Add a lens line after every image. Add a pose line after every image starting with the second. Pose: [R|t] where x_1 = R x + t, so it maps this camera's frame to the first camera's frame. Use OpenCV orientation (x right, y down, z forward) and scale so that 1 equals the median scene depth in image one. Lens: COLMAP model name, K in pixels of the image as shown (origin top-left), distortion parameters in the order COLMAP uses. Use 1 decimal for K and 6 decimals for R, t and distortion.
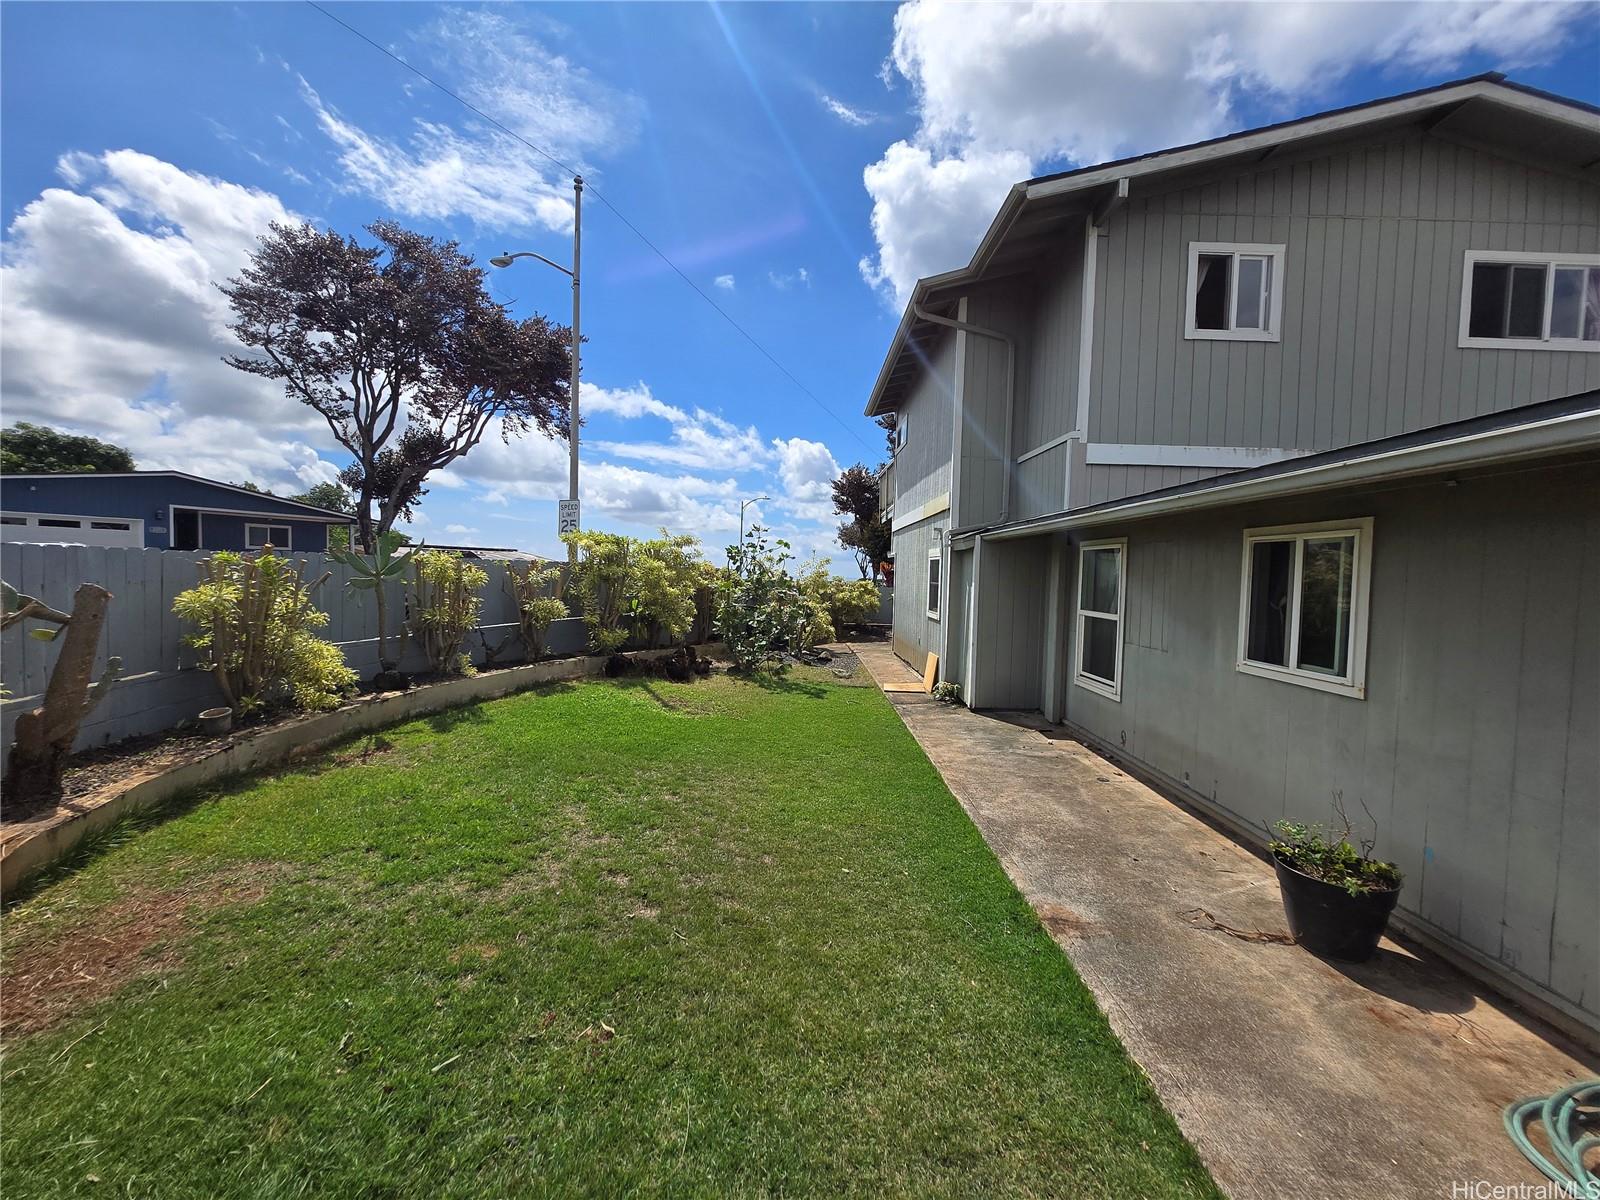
lens RADIAL K [[627.8, 0, 808.0], [0, 627.8, 596.3], [0, 0, 1]] dist [-0.002240, -0.000019]
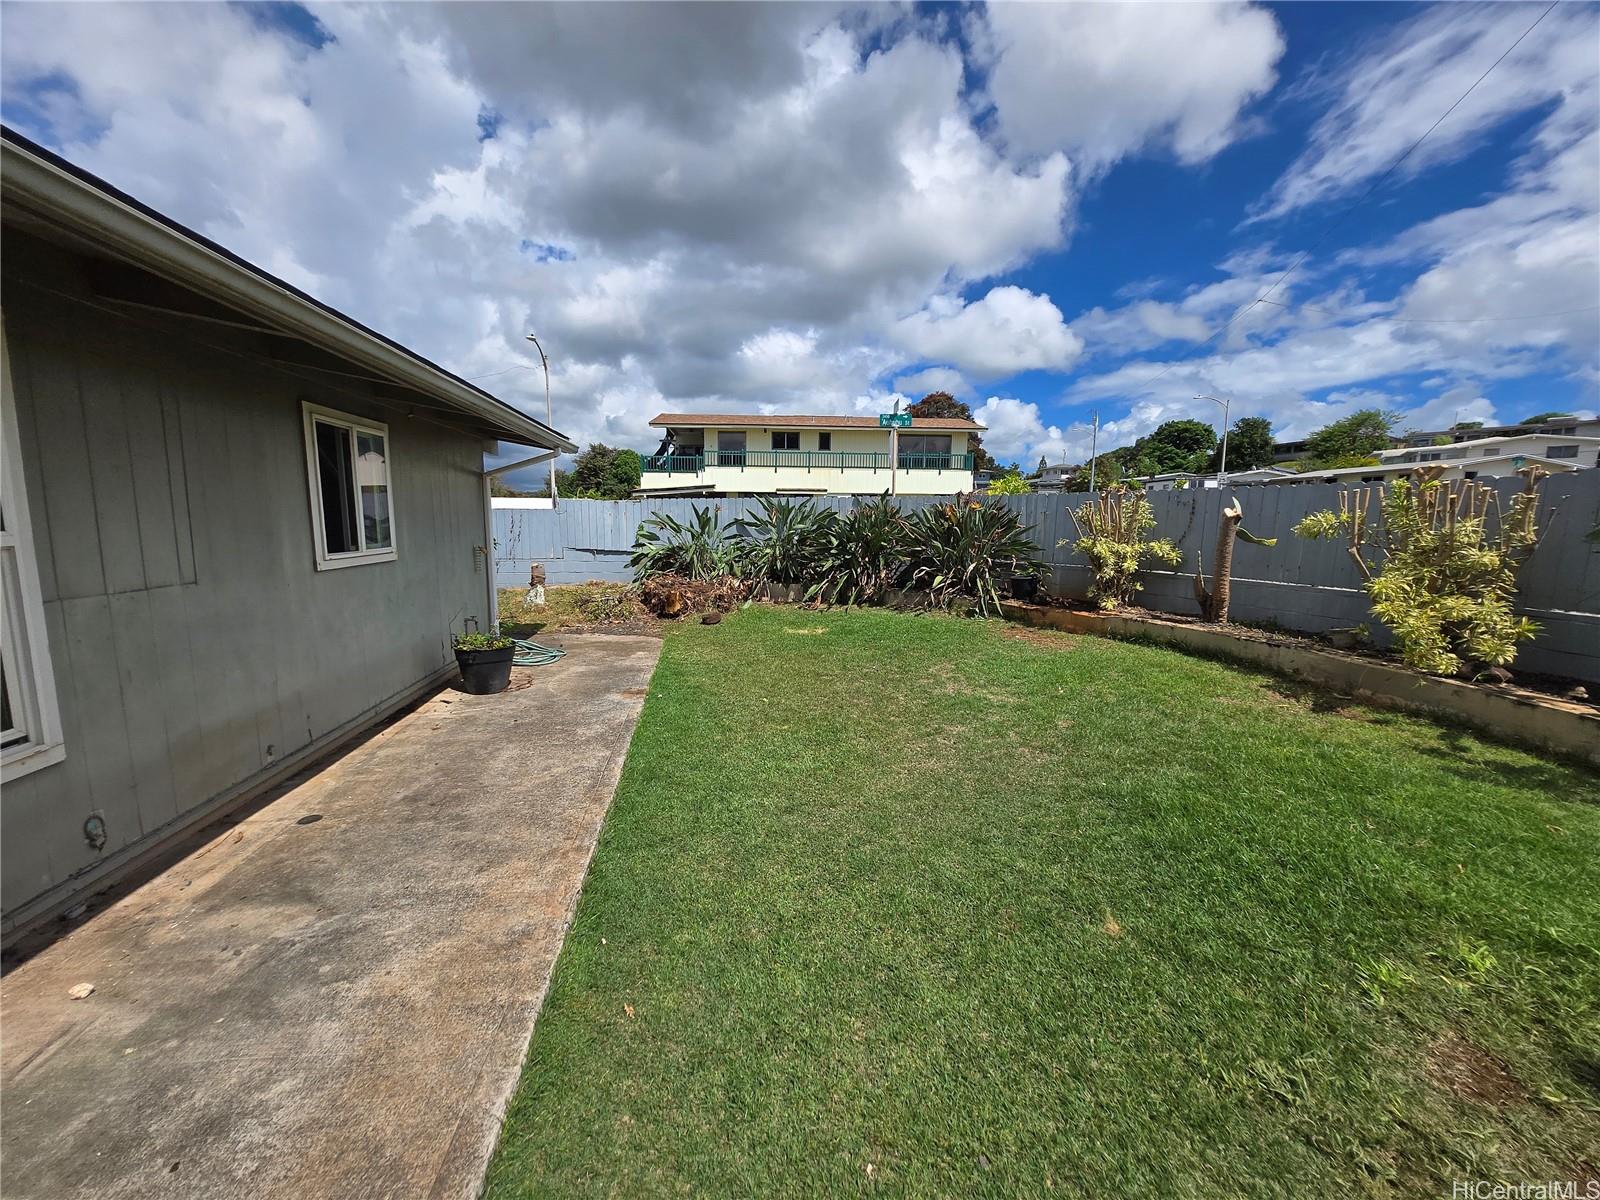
lens RADIAL K [[627.8, 0, 790.9], [0, 627.8, 608.0], [0, 0, 1]] dist [-0.002240, -0.000019]
pose [[-0.992591, -0.021030, -0.119668, 0.134371], [-0.042507, 0.982773, 0.179860, -0.011462], [0.113824, 0.183614, -0.976386, 1.787034]]
